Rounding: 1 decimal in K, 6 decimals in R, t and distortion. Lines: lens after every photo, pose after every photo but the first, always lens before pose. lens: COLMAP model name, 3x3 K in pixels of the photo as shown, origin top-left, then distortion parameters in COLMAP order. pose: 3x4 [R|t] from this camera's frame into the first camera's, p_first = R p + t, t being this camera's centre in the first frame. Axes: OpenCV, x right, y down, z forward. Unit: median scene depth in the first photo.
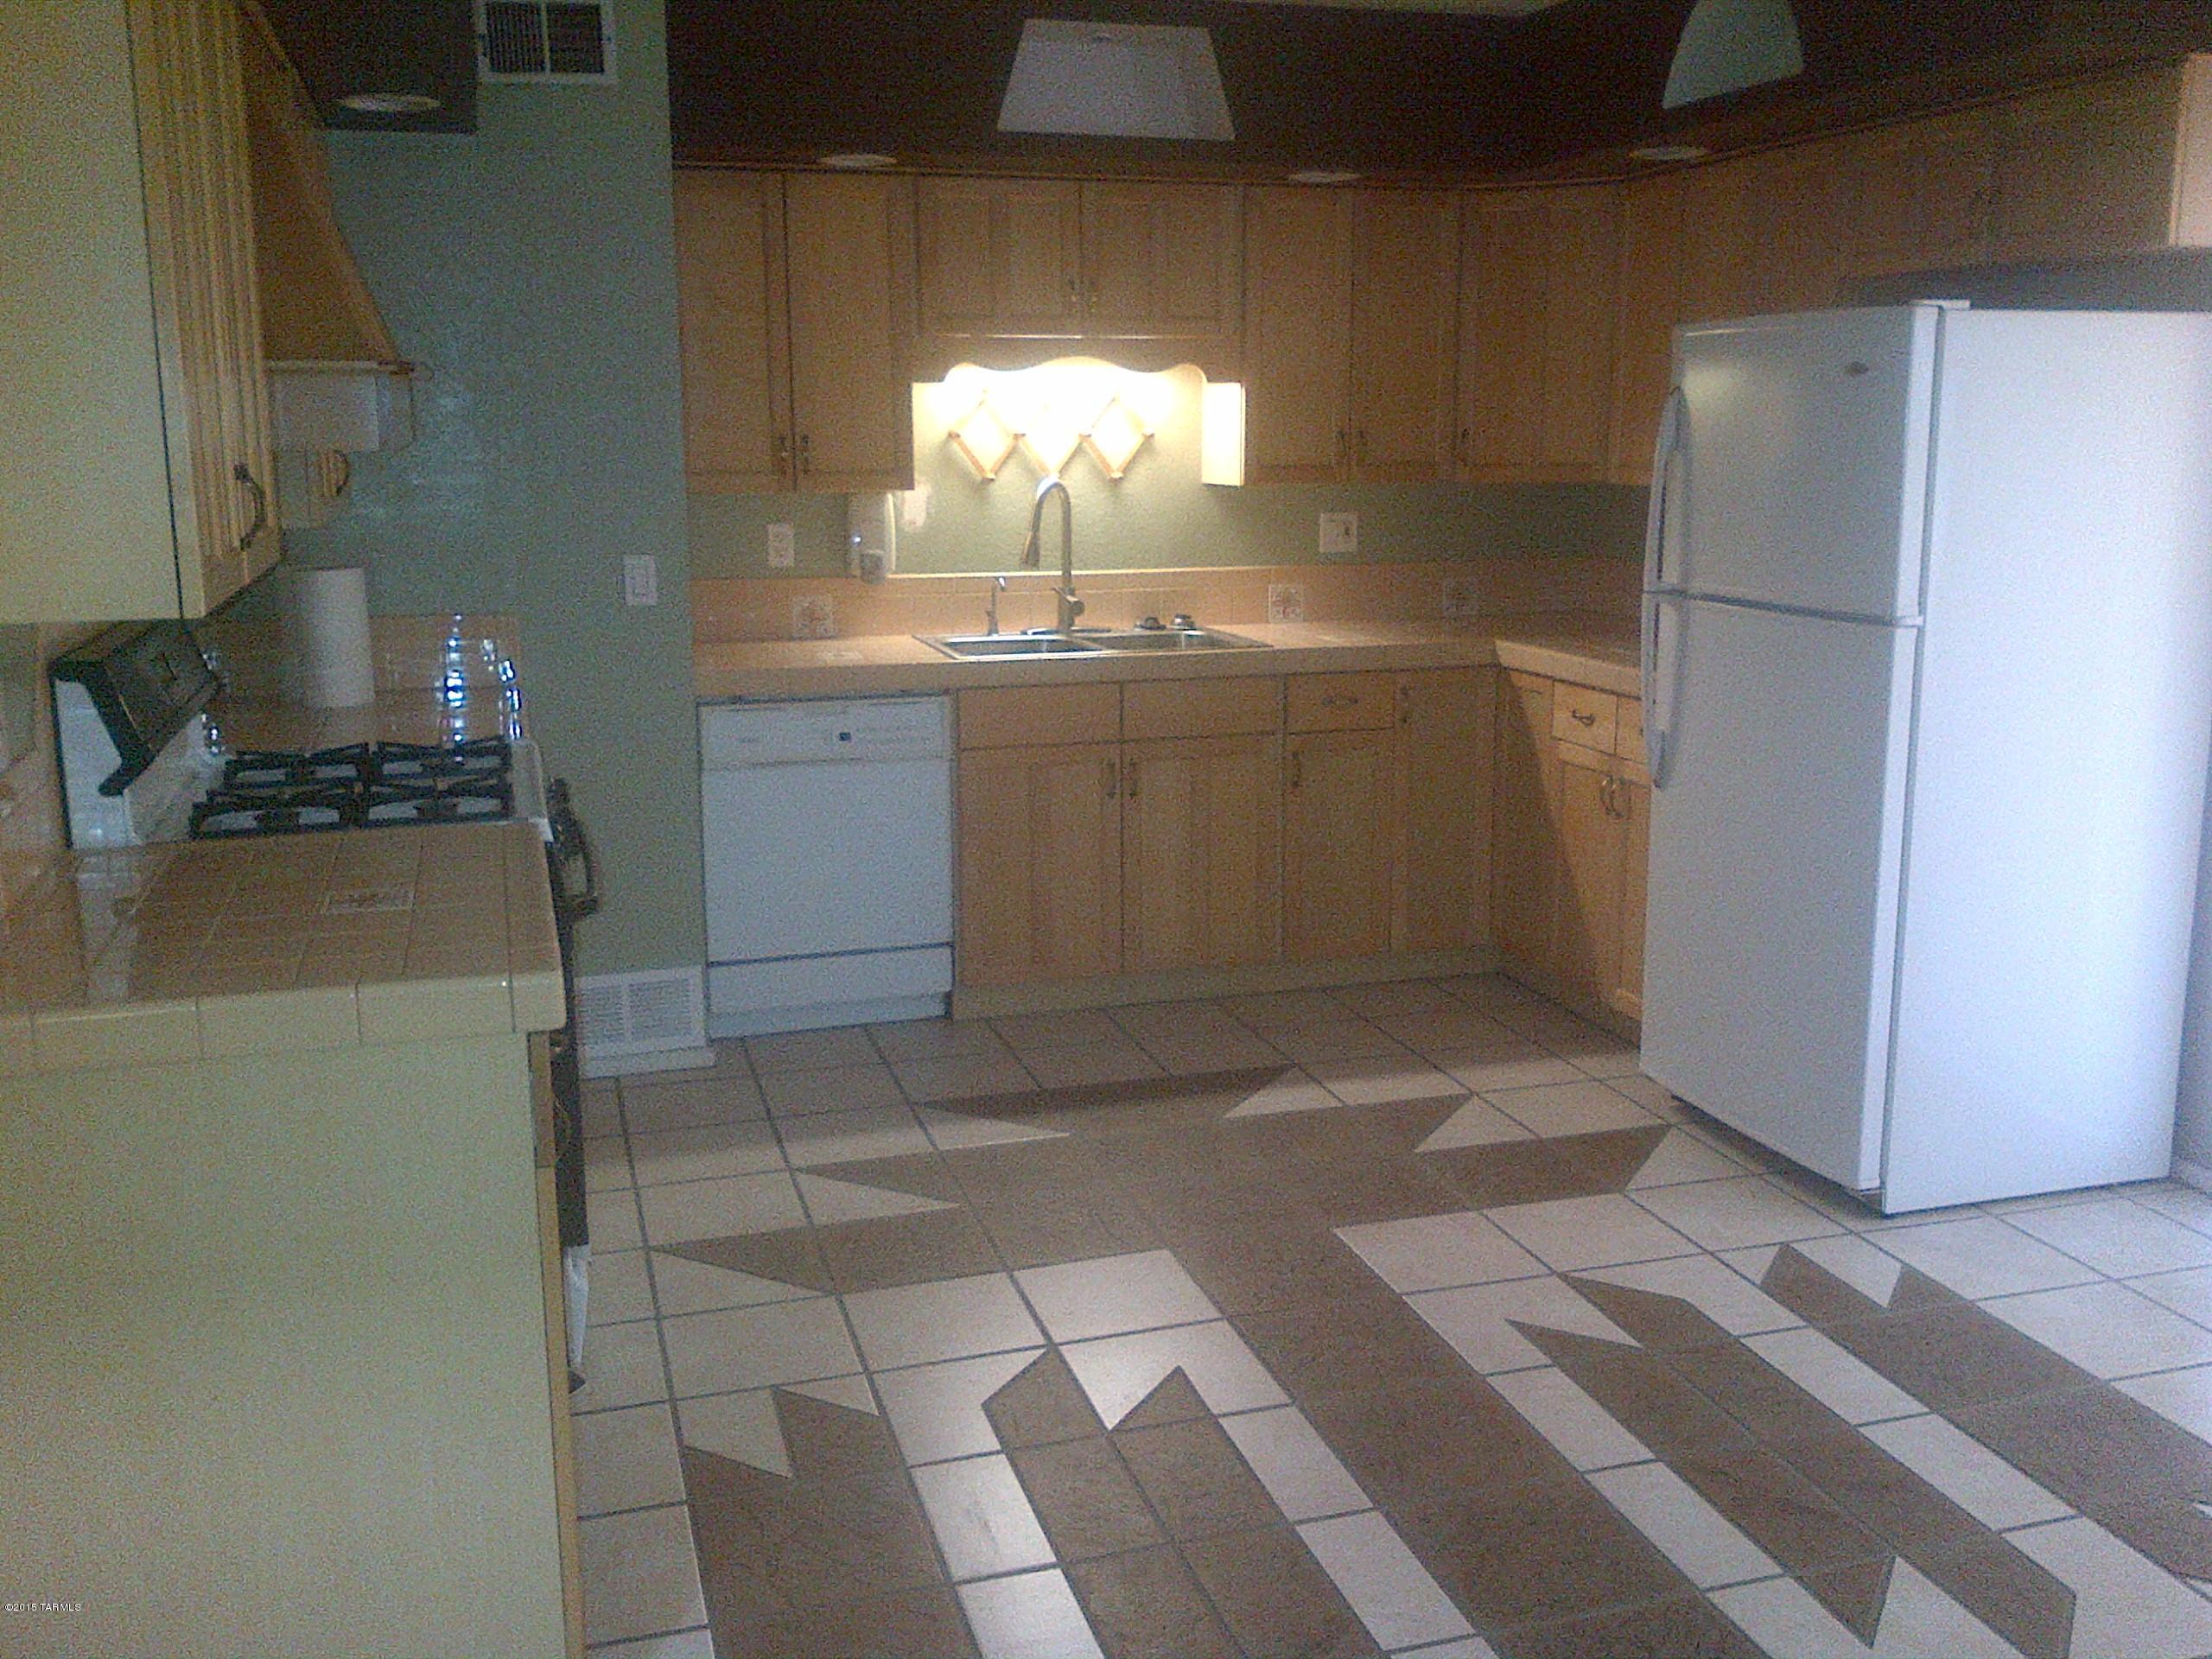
lens RADIAL K [[1975.1, 0, 1091.4], [0, 1975.1, 826.4], [0, 0, 1]] dist [0.010655, -0.055763]
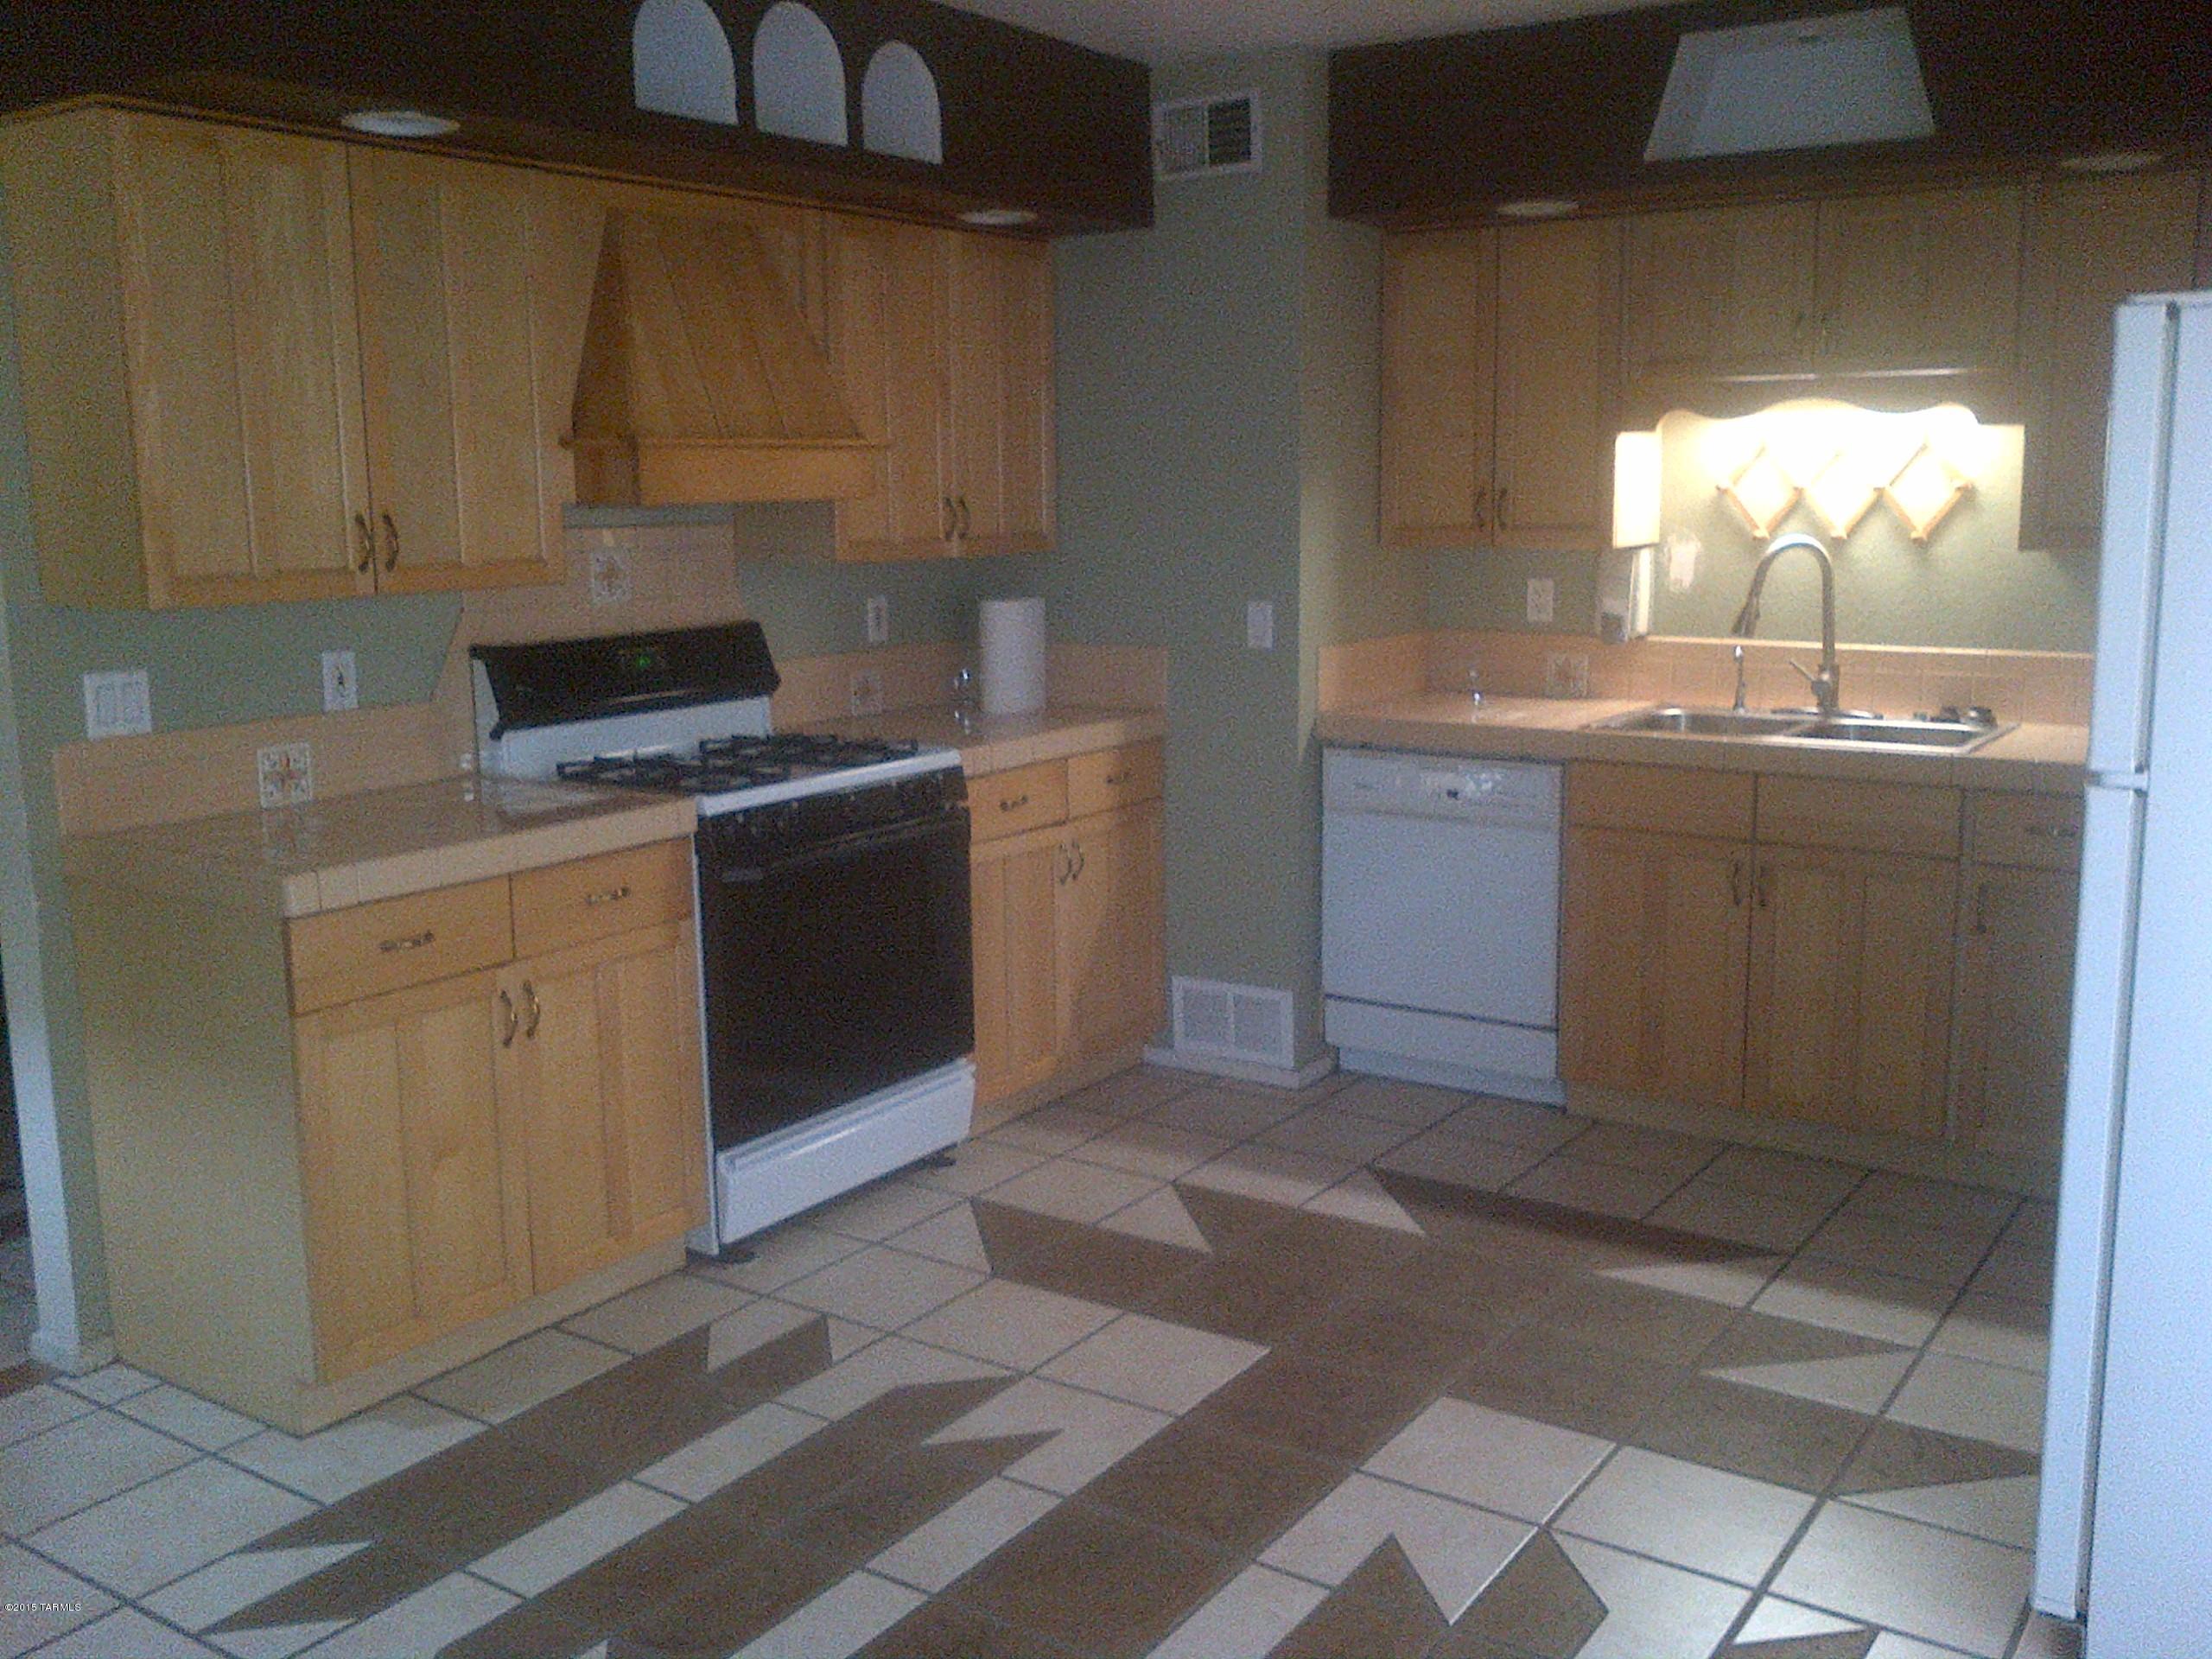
lens RADIAL K [[1975.1, 0, 1094.2], [0, 1975.1, 824.6], [0, 0, 1]] dist [0.010655, -0.055763]
pose [[0.627937, 0.131839, -0.767016, 0.506356], [-0.147791, 0.987814, 0.048798, -0.050834], [0.764103, 0.082716, 0.639770, 0.228525]]
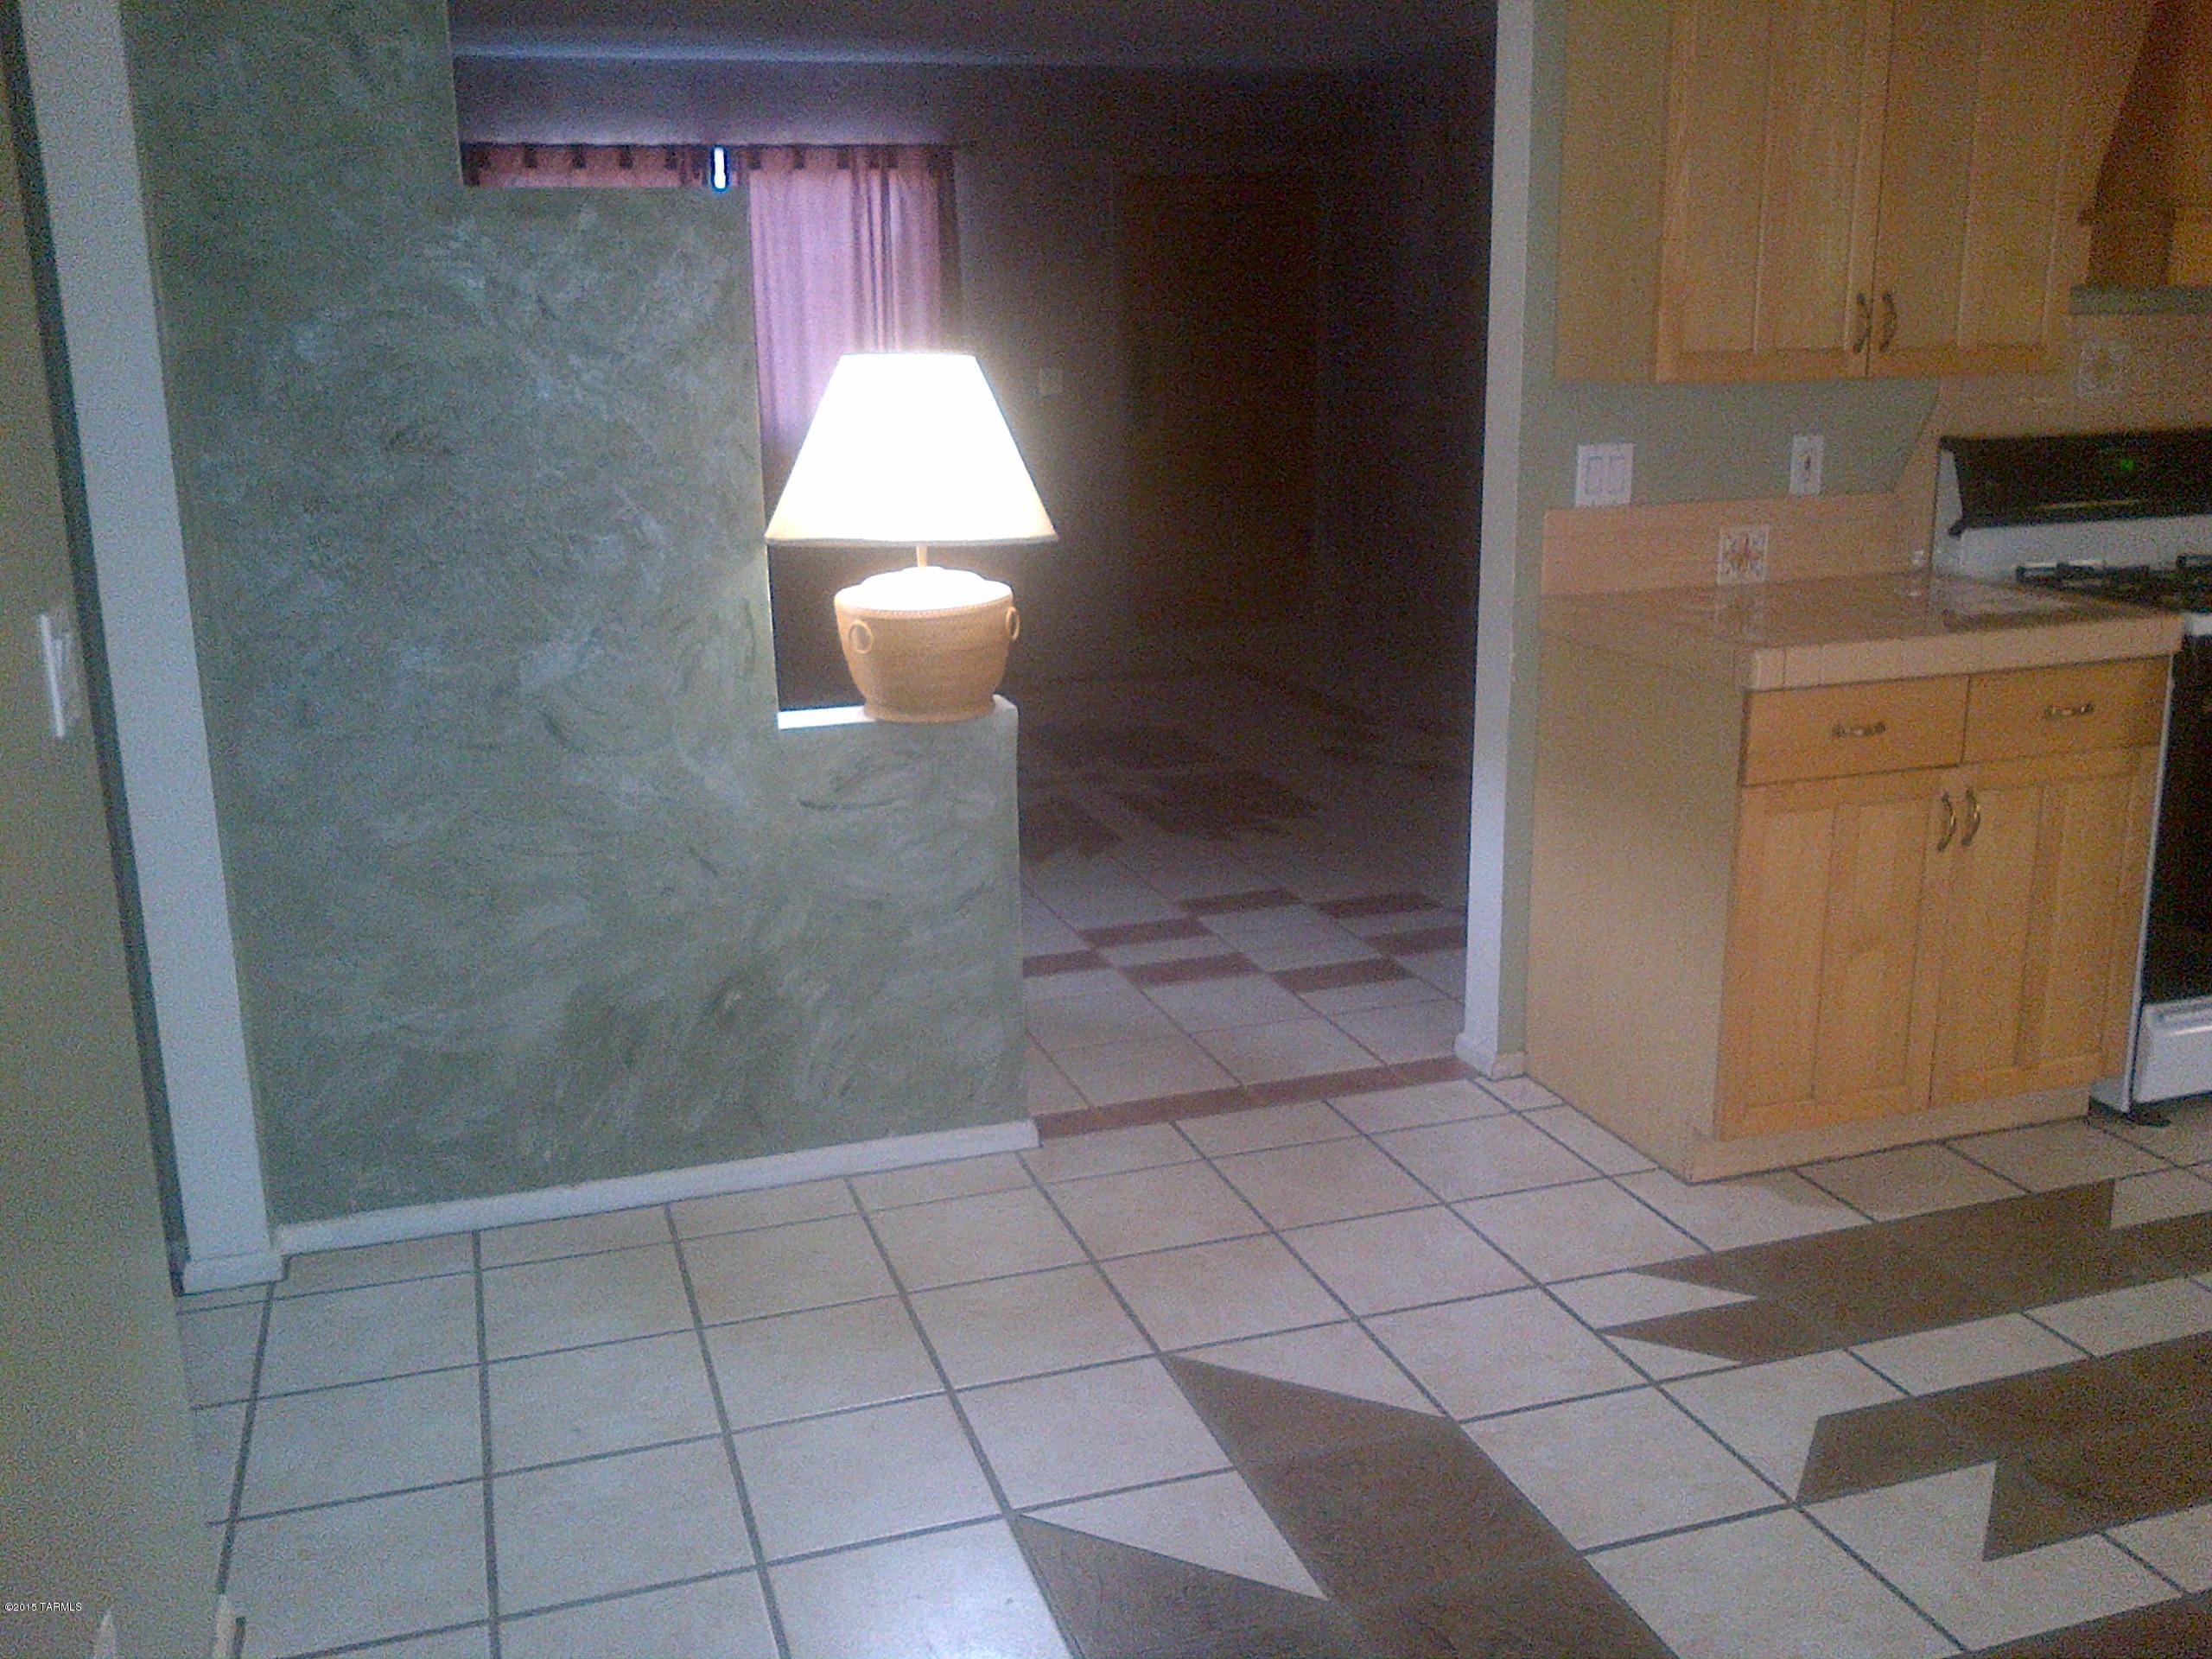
lens RADIAL K [[1975.1, 0, 1097.6], [0, 1975.1, 821.6], [0, 0, 1]] dist [0.010655, -0.055763]
pose [[0.029303, 0.257730, -0.965773, 0.494410], [-0.186154, 0.950692, 0.248057, -0.032583], [0.982084, 0.172513, 0.075836, 0.186332]]
